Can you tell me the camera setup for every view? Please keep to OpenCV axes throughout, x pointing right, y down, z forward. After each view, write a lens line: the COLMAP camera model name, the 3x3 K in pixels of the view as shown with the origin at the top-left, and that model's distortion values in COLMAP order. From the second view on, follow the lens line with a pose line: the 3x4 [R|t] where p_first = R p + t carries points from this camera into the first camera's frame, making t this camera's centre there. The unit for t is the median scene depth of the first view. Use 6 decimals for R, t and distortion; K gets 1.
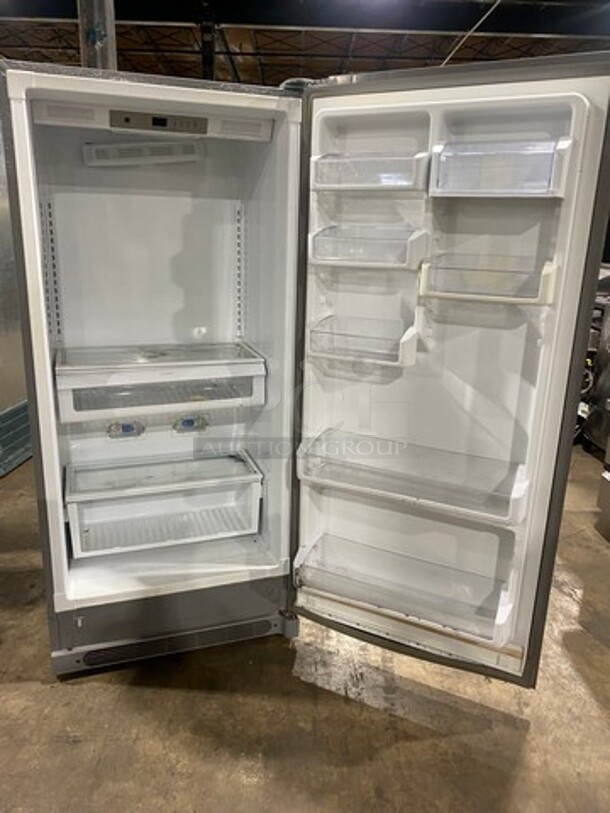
lens RADIAL K [[605.2, 0, 300.4], [0, 605.2, 409.4], [0, 0, 1]] dist [0.042337, -0.040878]
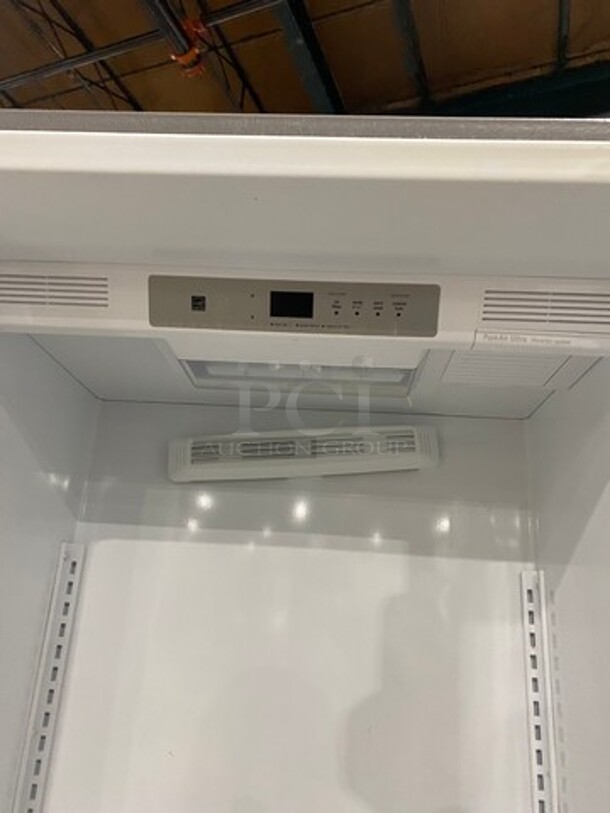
lens RADIAL K [[605.2, 0, 300.4], [0, 605.2, 409.4], [0, 0, 1]] dist [0.042337, -0.040878]
pose [[0.925373, -0.092178, -0.367679, -0.105314], [-0.143045, 0.813345, -0.563922, -0.228444], [0.351031, 0.574433, 0.739462, 0.754149]]
